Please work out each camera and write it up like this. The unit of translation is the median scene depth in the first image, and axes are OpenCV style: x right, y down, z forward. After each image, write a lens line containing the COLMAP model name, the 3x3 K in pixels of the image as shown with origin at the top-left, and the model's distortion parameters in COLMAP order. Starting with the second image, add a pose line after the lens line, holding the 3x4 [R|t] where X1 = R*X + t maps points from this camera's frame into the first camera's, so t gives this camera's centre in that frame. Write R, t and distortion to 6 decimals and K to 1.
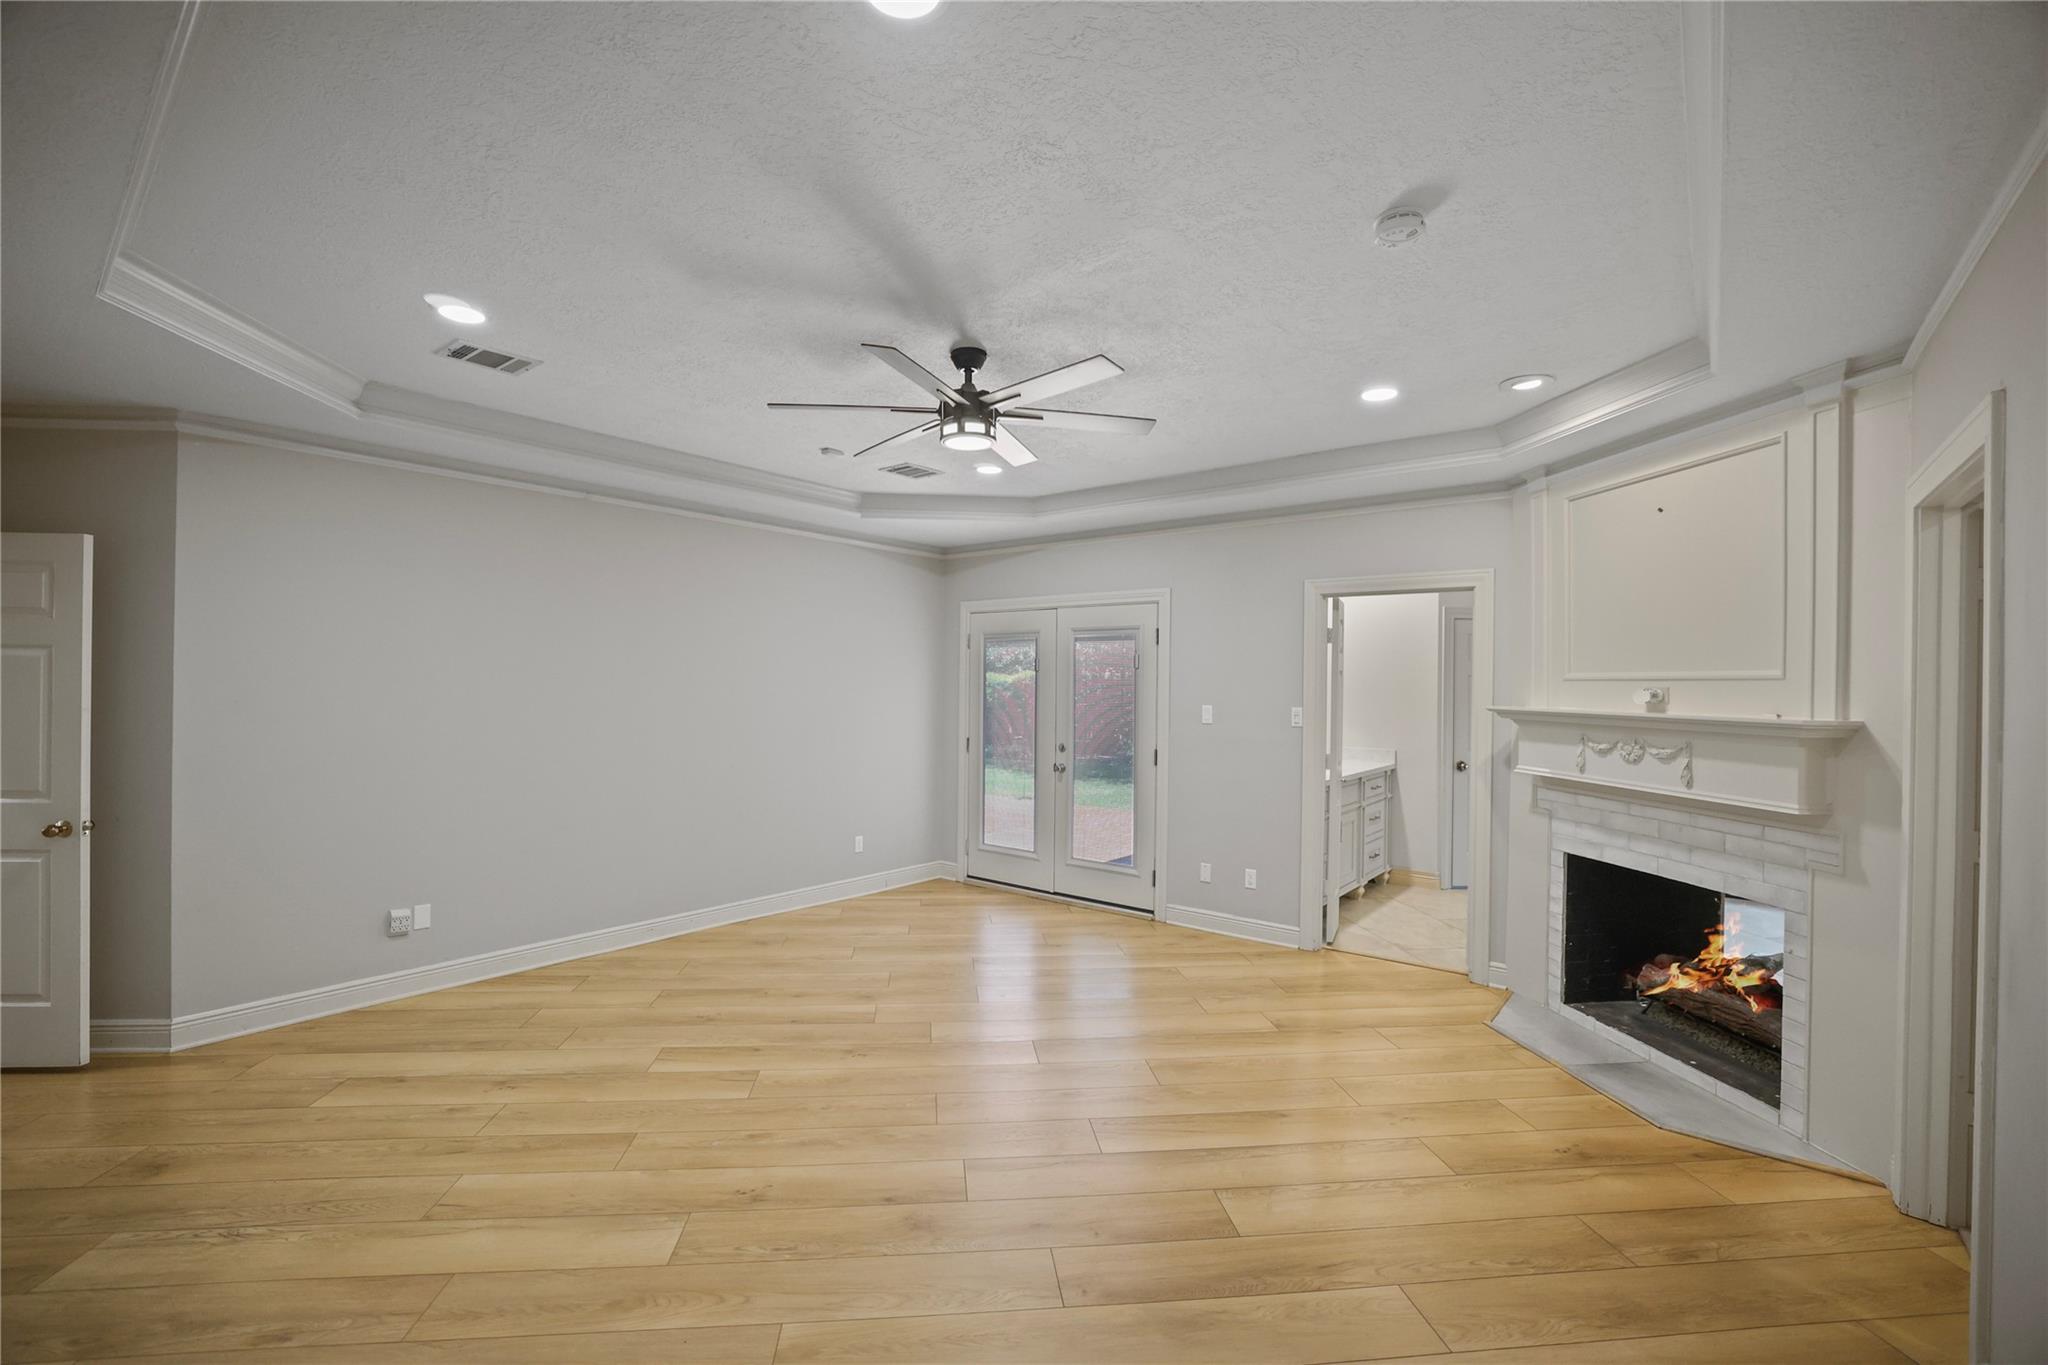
lens RADIAL K [[910.6, 0, 1018.0], [0, 910.6, 675.4], [0, 0, 1]] dist [-0.028470, 0.003807]
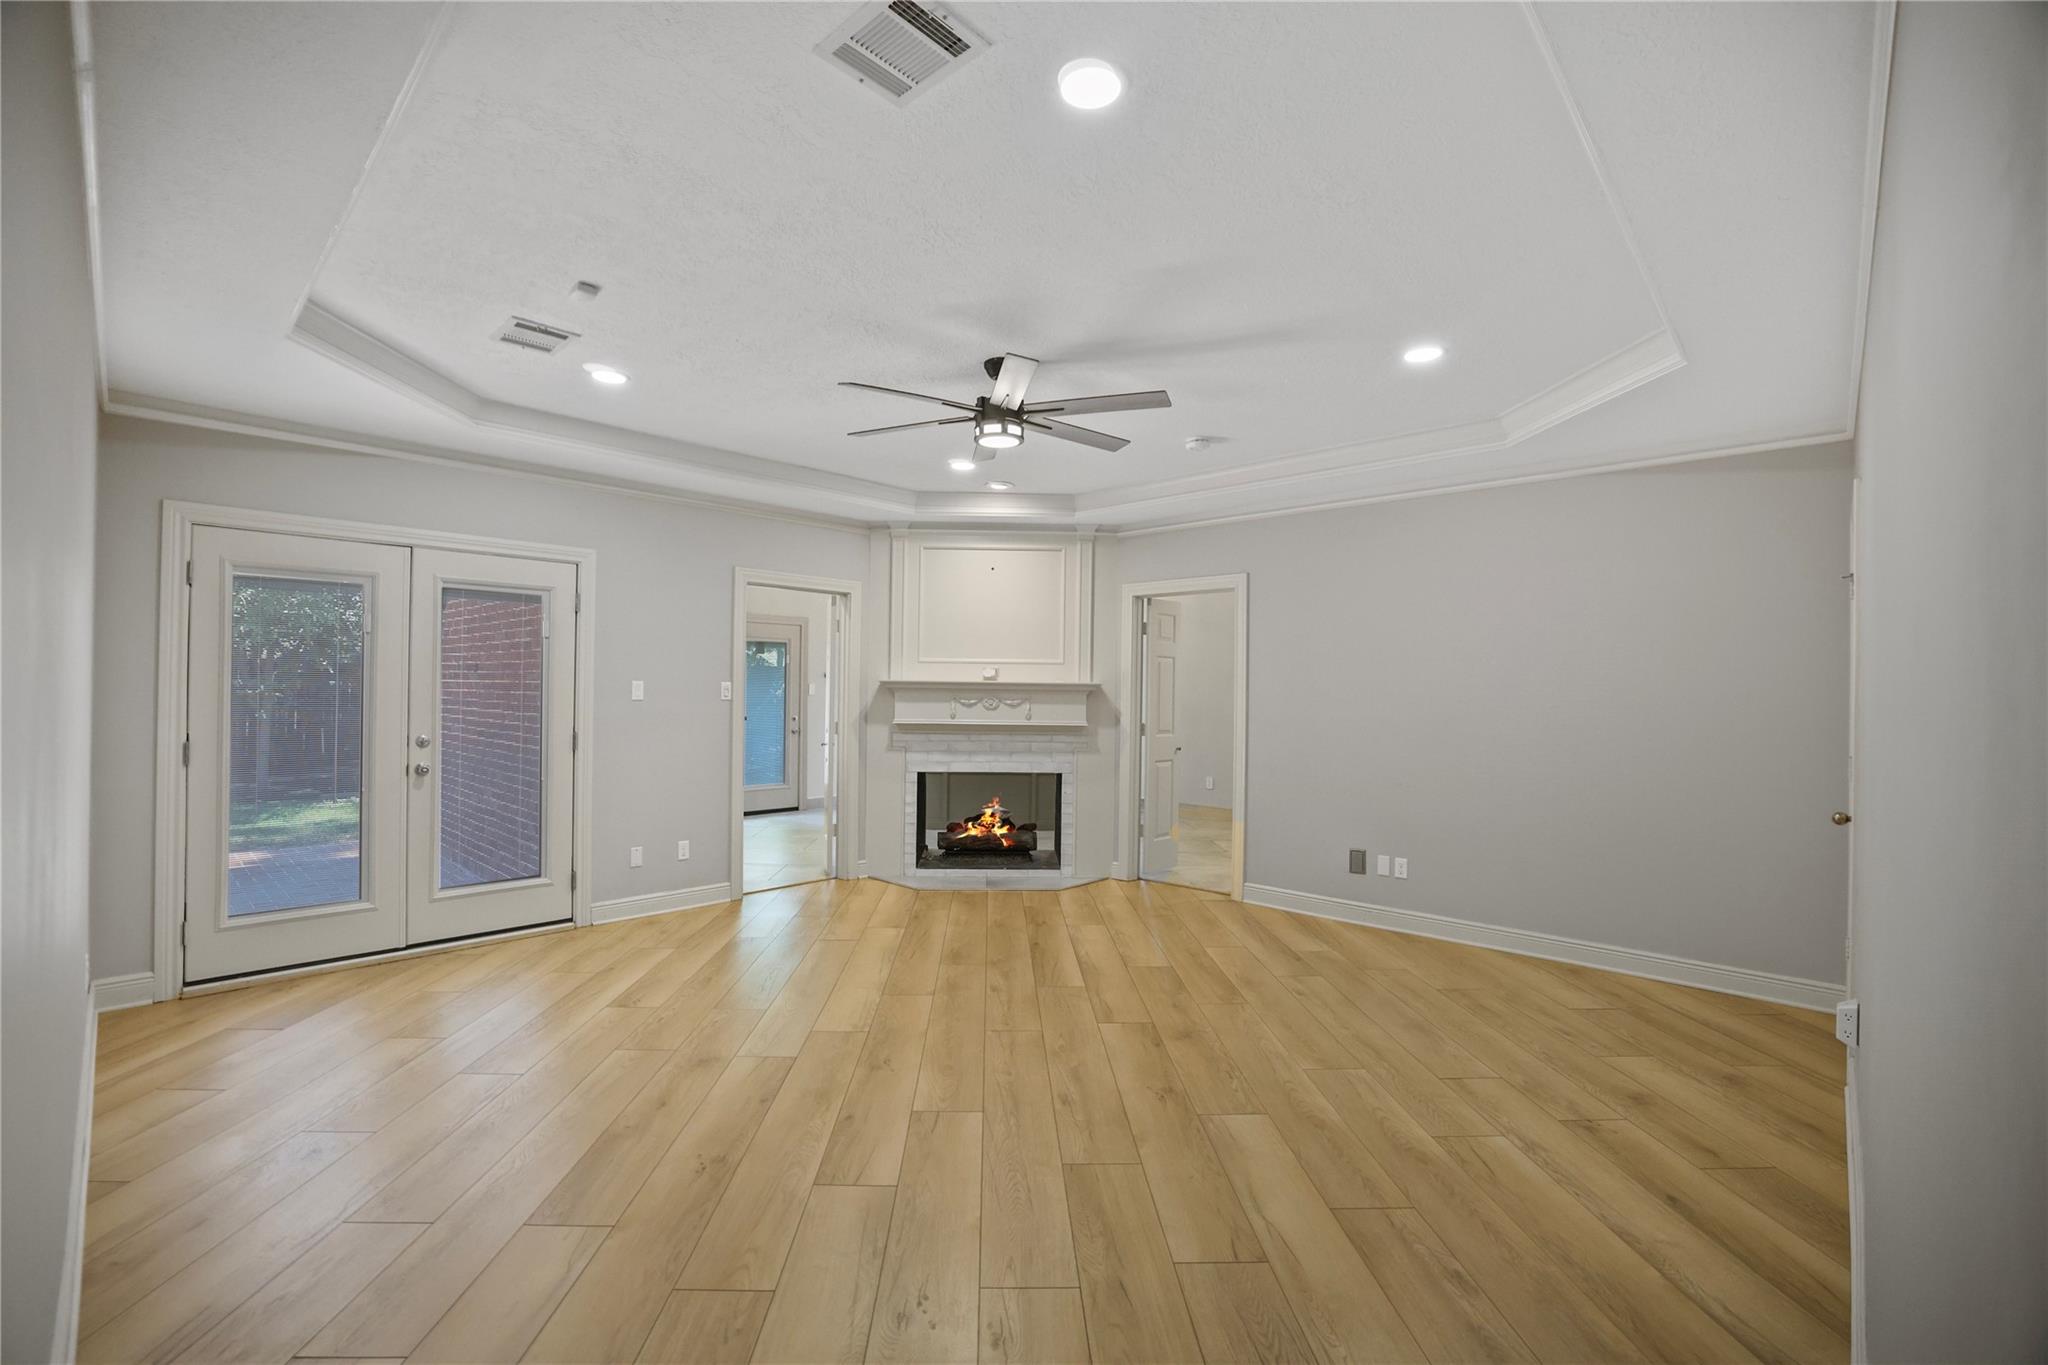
lens RADIAL K [[910.6, 0, 1018.5], [0, 910.6, 689.6], [0, 0, 1]] dist [-0.028470, 0.003807]
pose [[0.041914, -0.011647, 0.999053, -1.072449], [-0.020468, 0.999712, 0.012514, 0.032500], [-0.998912, -0.020973, 0.041663, 0.840215]]
